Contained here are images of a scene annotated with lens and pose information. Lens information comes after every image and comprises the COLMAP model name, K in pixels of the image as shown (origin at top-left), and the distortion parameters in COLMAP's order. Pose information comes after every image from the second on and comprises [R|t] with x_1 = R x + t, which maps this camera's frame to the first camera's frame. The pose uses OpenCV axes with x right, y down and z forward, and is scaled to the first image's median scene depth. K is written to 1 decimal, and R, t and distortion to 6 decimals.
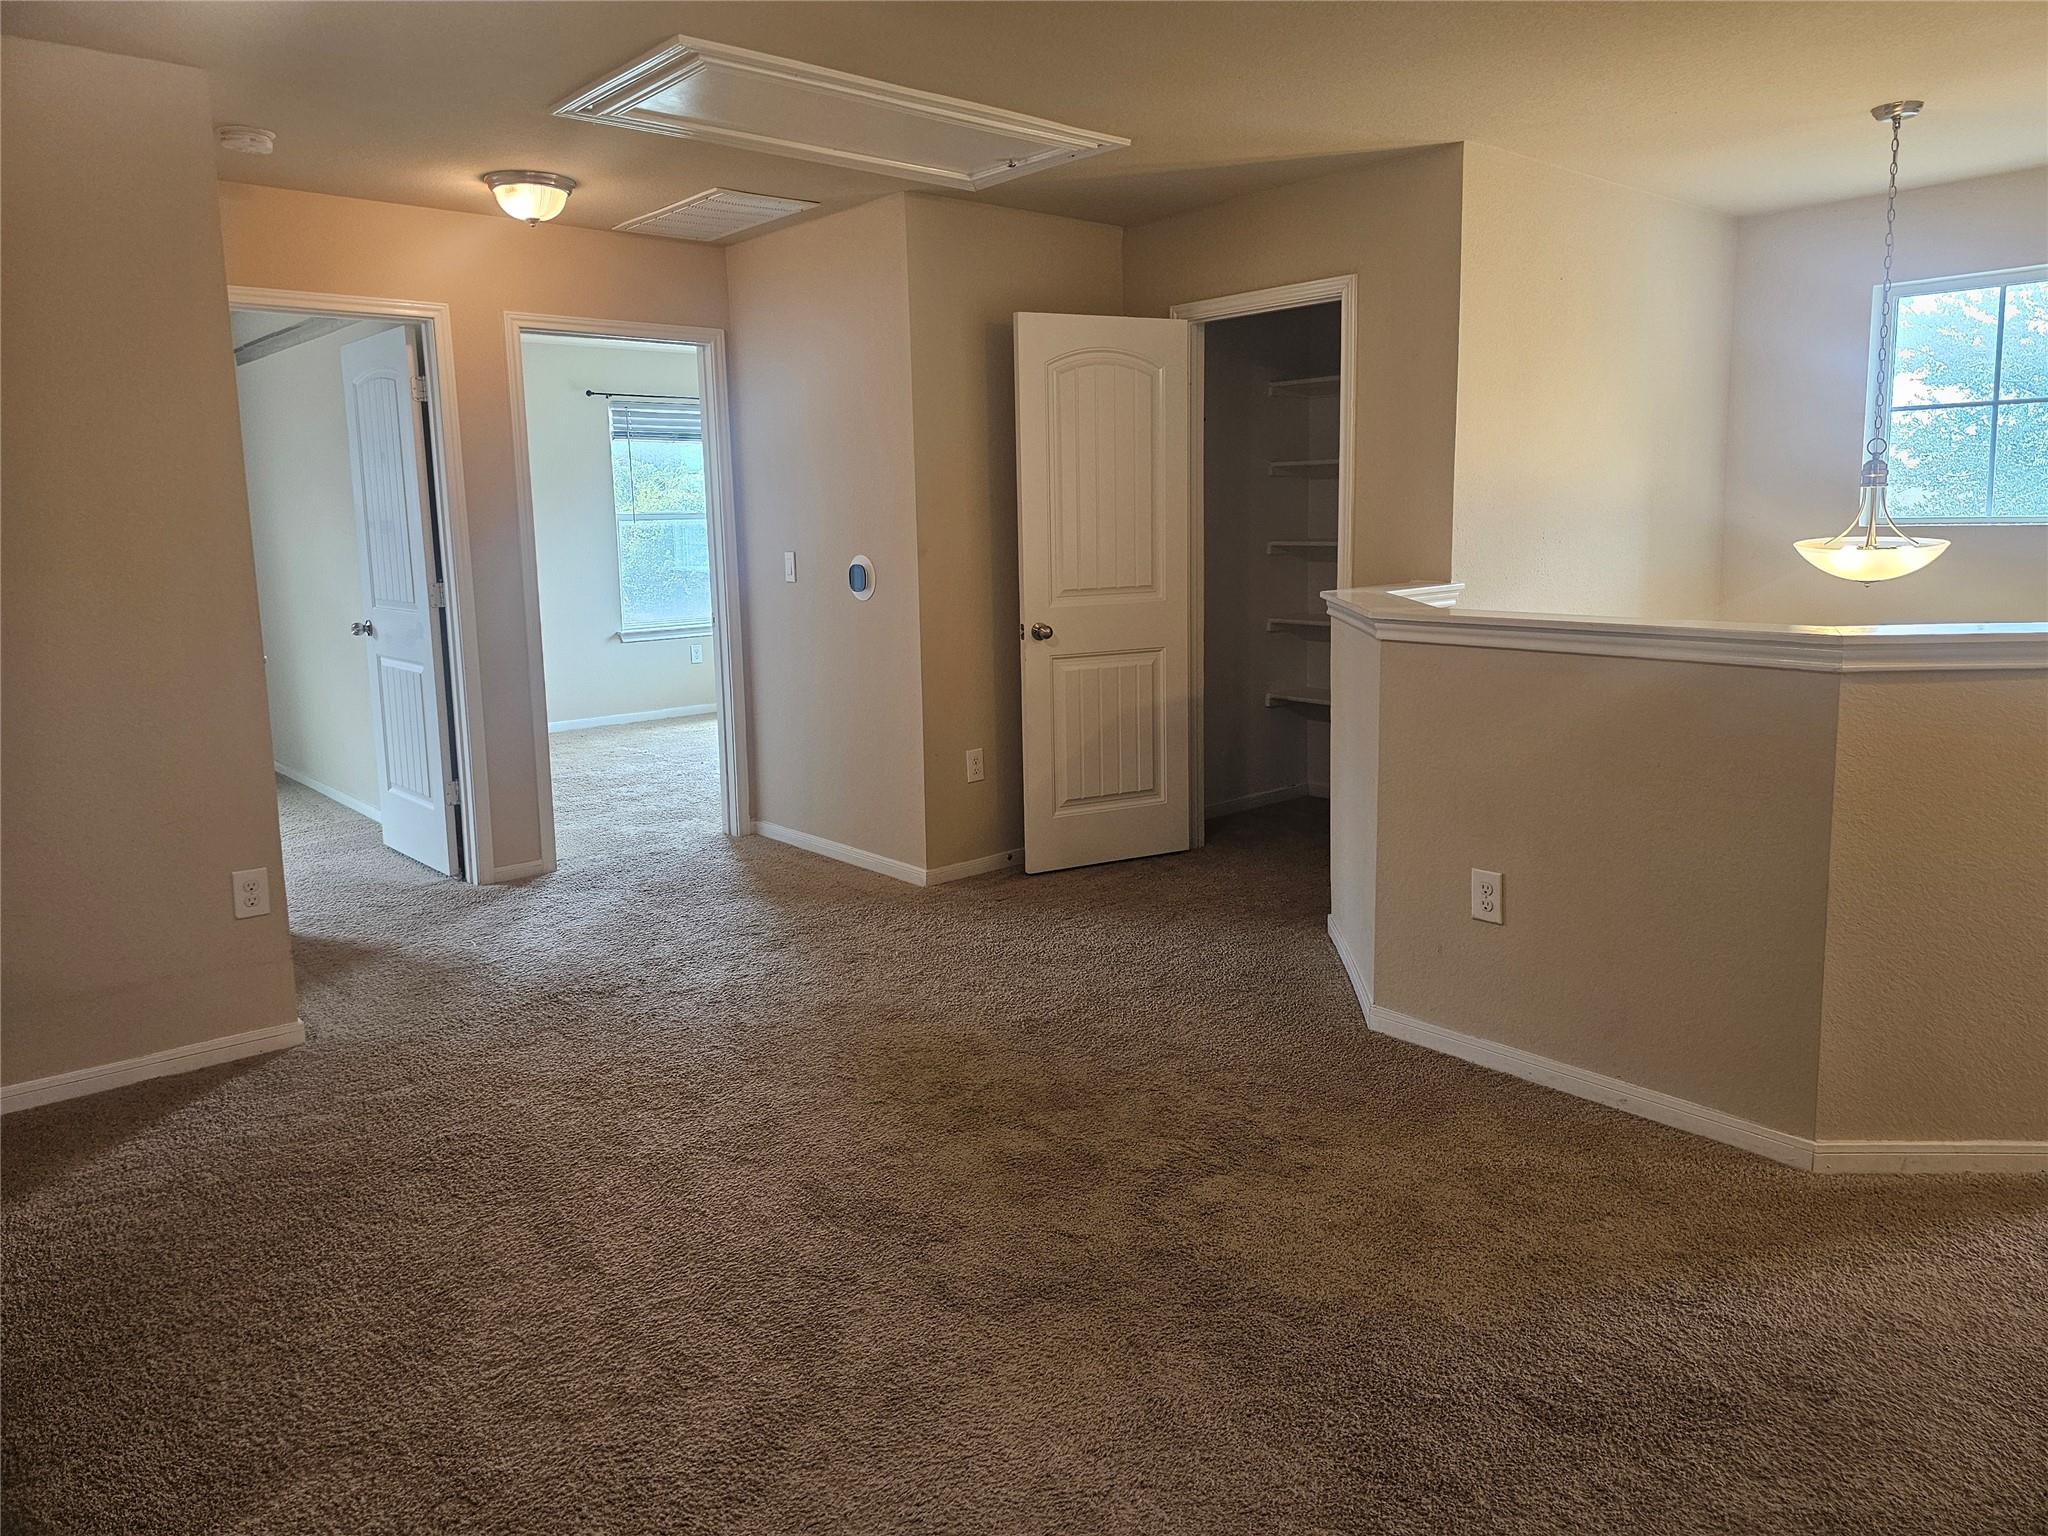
lens RADIAL K [[1365.6, 0, 1026.7], [0, 1365.6, 687.0], [0, 0, 1]] dist [0.059458, -0.057666]
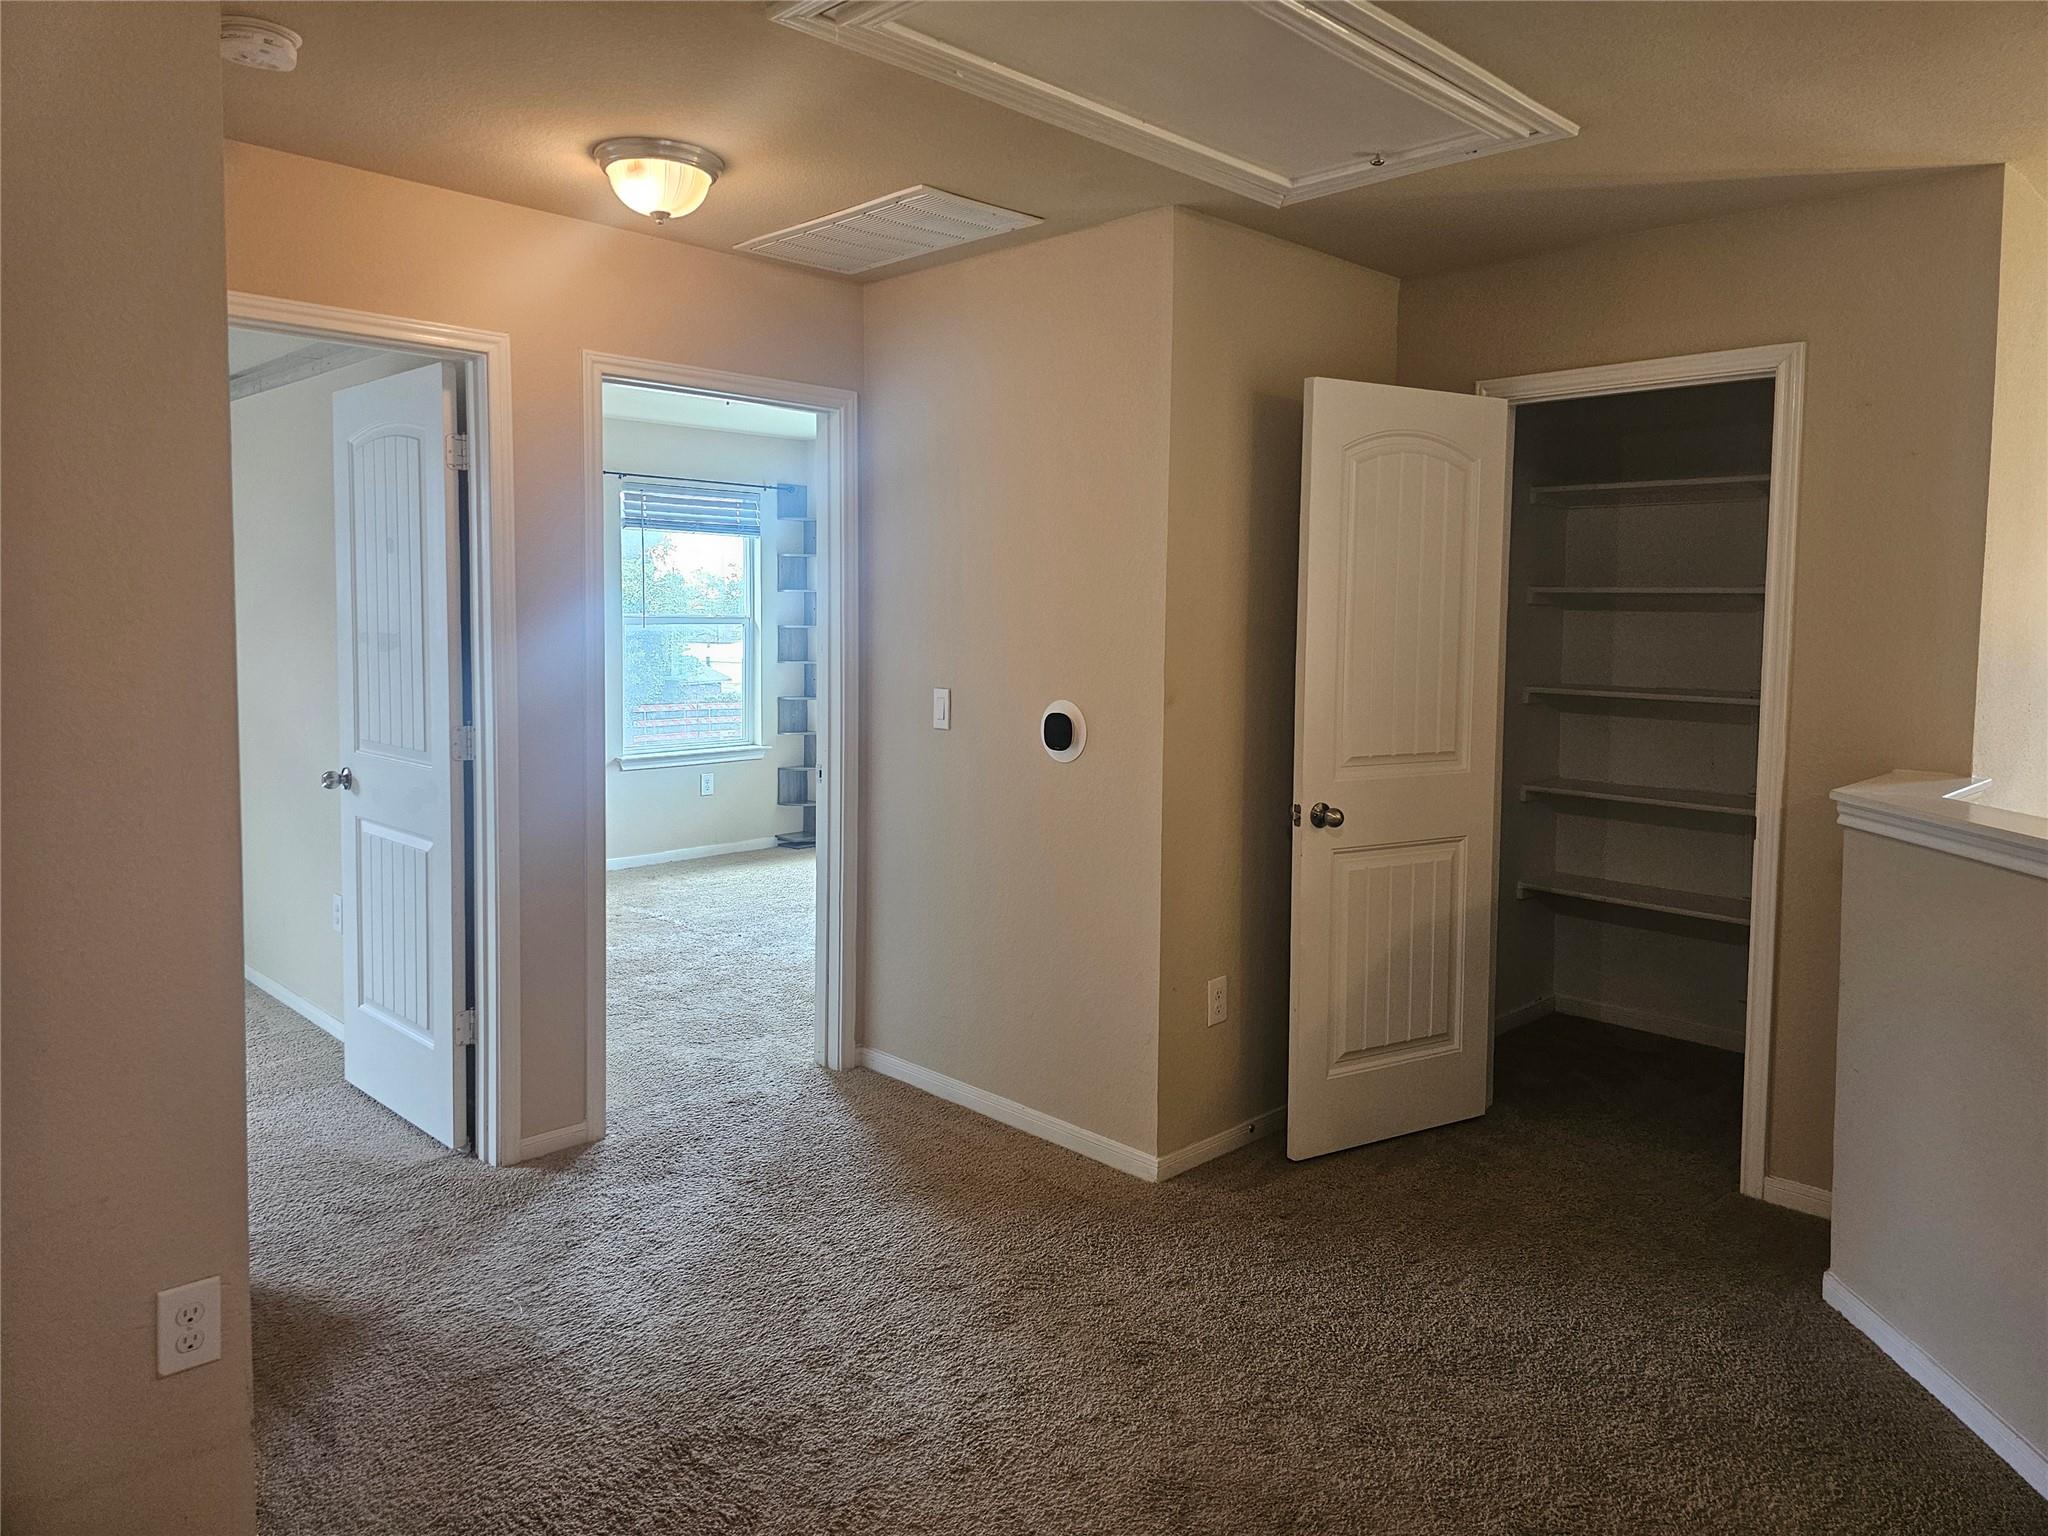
lens RADIAL K [[1365.6, 0, 1026.7], [0, 1365.6, 687.0], [0, 0, 1]] dist [0.059458, -0.057666]
pose [[0.997643, 0.028768, 0.062299, -0.189093], [-0.024243, 0.997095, -0.072205, -0.052260], [-0.064195, 0.070524, 0.995442, 0.287896]]
